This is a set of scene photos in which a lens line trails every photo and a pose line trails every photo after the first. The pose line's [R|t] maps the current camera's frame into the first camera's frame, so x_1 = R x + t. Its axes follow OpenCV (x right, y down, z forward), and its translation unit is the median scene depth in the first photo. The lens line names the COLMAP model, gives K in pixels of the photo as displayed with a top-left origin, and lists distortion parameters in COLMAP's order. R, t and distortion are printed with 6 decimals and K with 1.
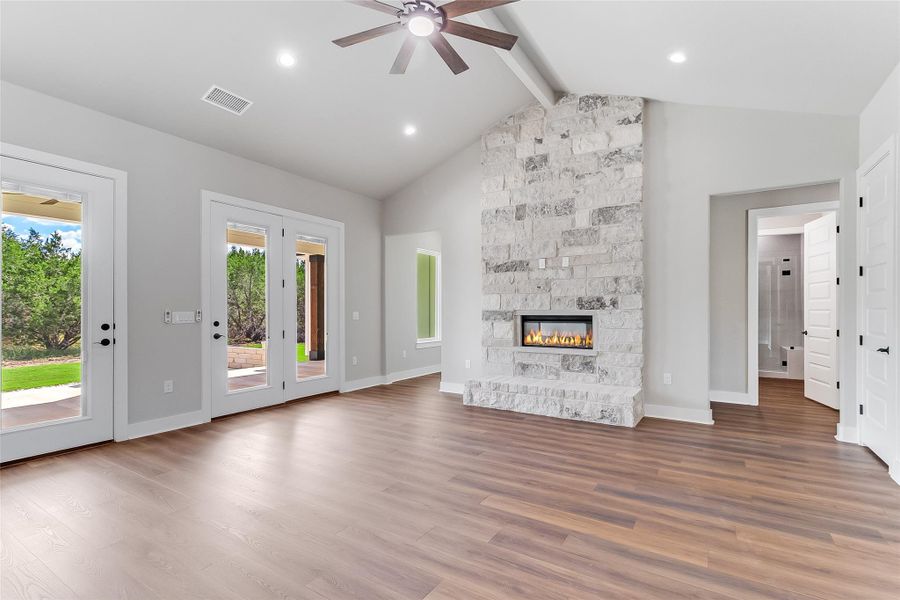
lens RADIAL K [[421.0, 0, 450.8], [0, 421.0, 308.7], [0, 0, 1]] dist [-0.001136, 0.000169]
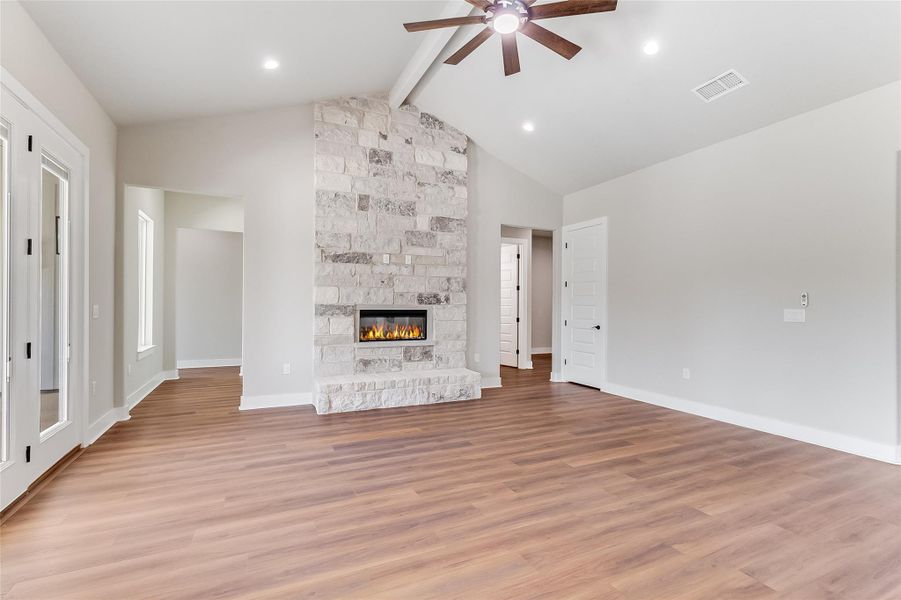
lens RADIAL K [[421.5, 0, 455.8], [0, 421.5, 304.1], [0, 0, 1]] dist [-0.001136, 0.000169]
pose [[0.529298, 0.008498, 0.848394, -0.609277], [-0.010721, 0.999937, -0.003327, 0.003860], [-0.848369, -0.007335, 0.529355, 0.352498]]
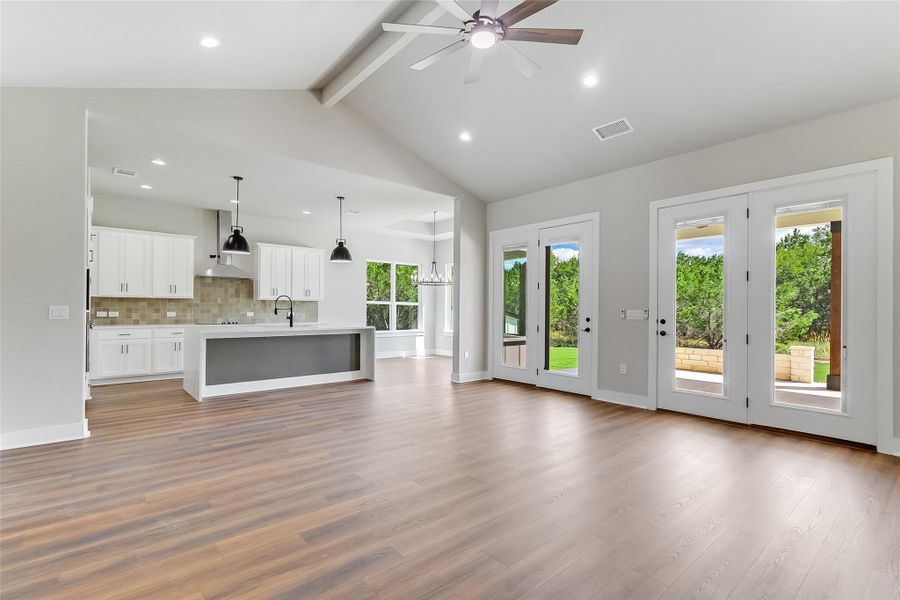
lens RADIAL K [[421.0, 0, 452.3], [0, 421.0, 302.3], [0, 0, 1]] dist [-0.001136, 0.000169]
pose [[-0.298420, -0.017142, -0.954281, 0.597112], [-0.003318, 0.999851, -0.016923, 0.005972], [0.954429, -0.001884, -0.298433, 0.774234]]
